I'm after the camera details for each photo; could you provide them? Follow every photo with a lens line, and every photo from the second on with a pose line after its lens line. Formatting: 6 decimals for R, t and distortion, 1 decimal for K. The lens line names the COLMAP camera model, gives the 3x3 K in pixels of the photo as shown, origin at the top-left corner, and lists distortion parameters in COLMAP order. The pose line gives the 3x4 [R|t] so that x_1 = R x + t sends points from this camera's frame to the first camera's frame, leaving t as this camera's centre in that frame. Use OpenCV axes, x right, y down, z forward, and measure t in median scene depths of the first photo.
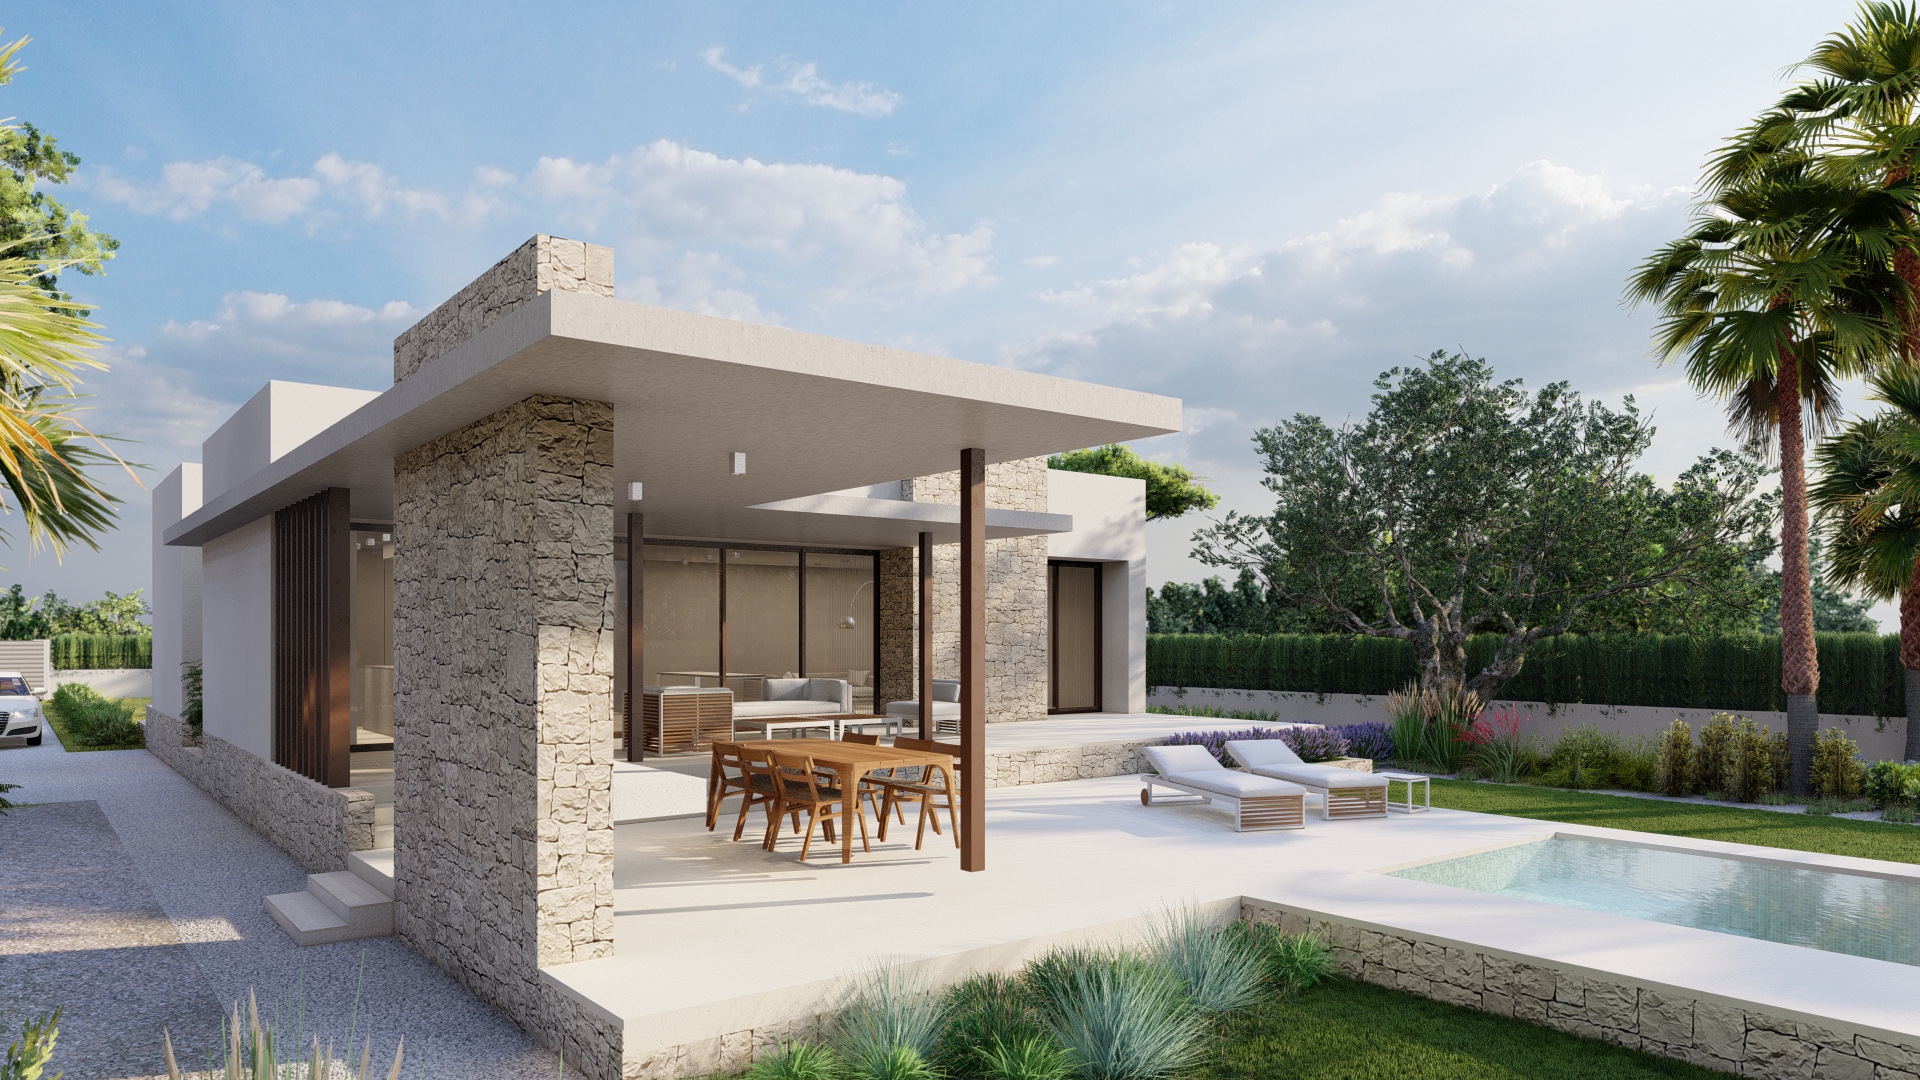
lens RADIAL K [[1228.0, 0, 959.2], [0, 1228.0, 636.4], [0, 0, 1]] dist [0.003173, 0.000679]
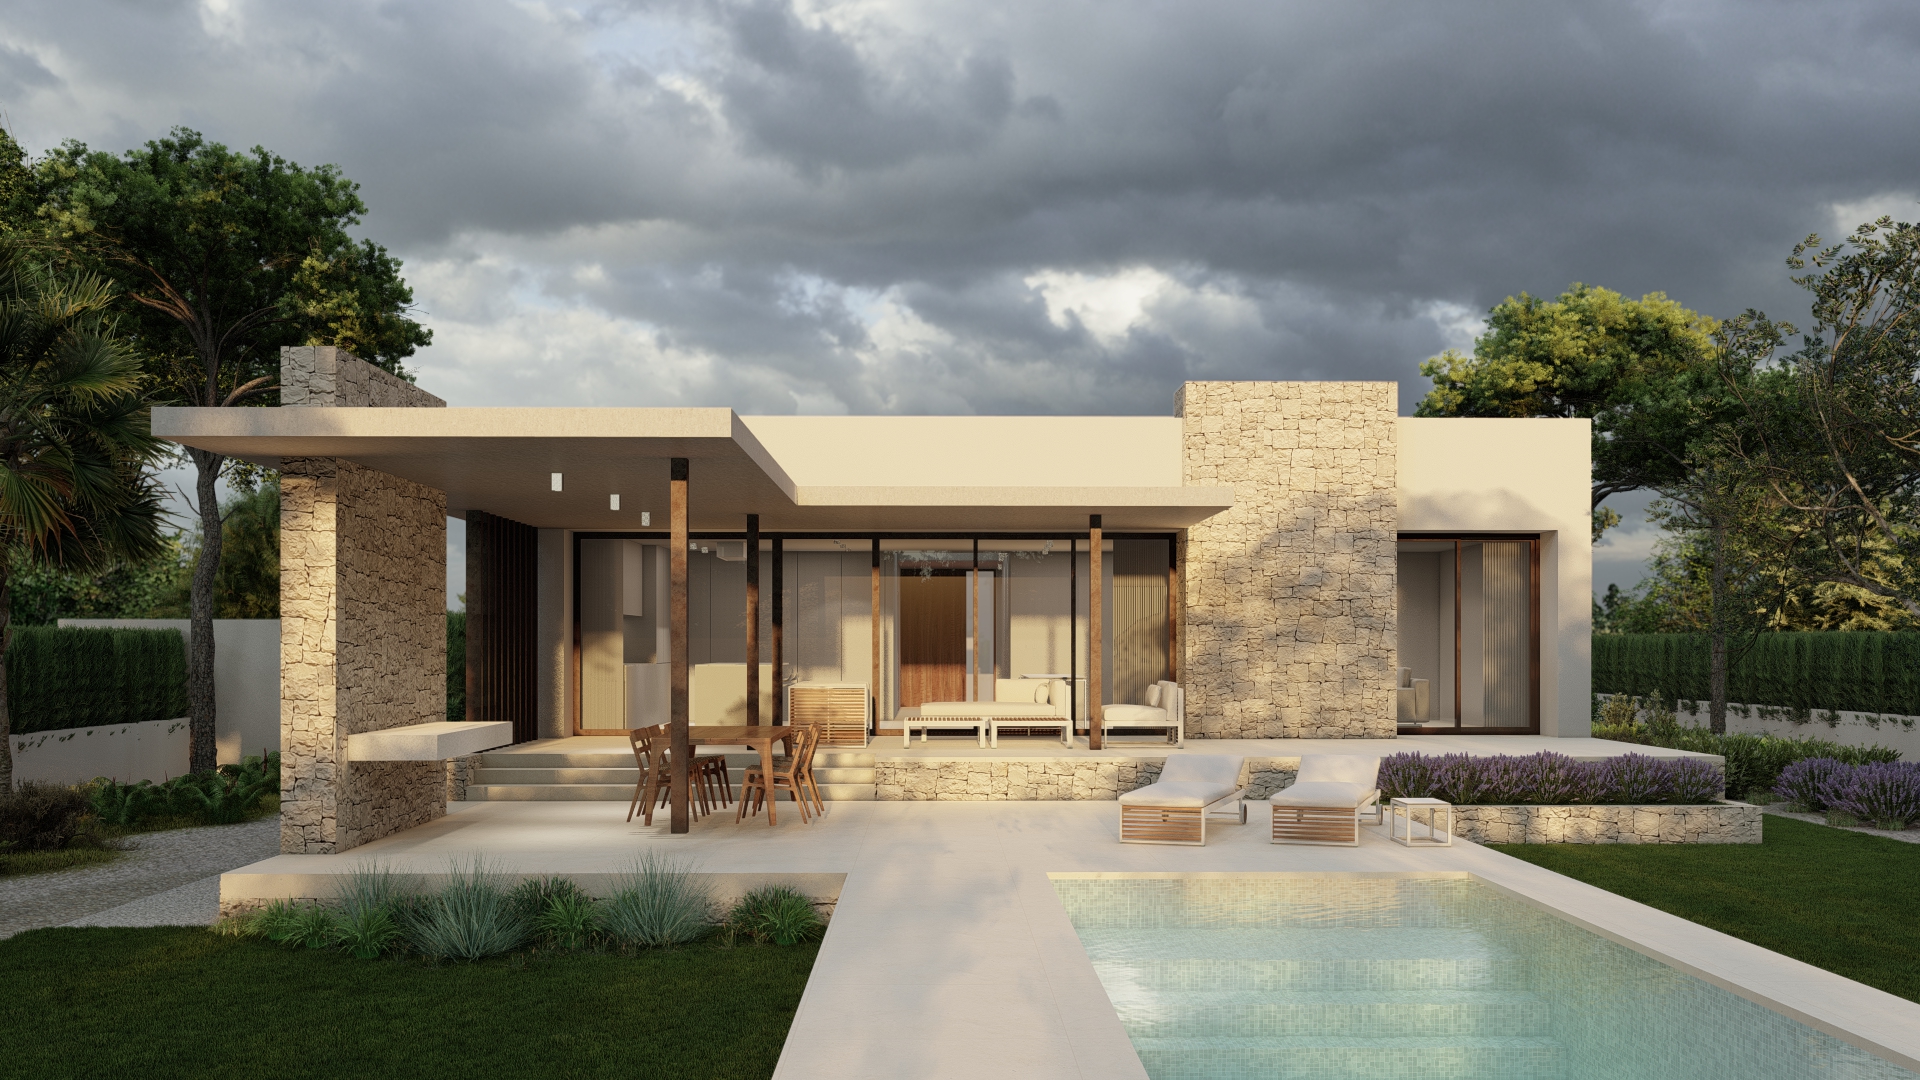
lens RADIAL K [[1707.7, 0, 960.4], [0, 1707.7, 645.5], [0, 0, 1]] dist [0.001866, 0.000816]
pose [[0.795758, 0.000719, -0.605615, 1.461575], [-0.000379, 1.000000, 0.000689, 0.021949], [0.605615, -0.000318, 0.795758, -0.111429]]
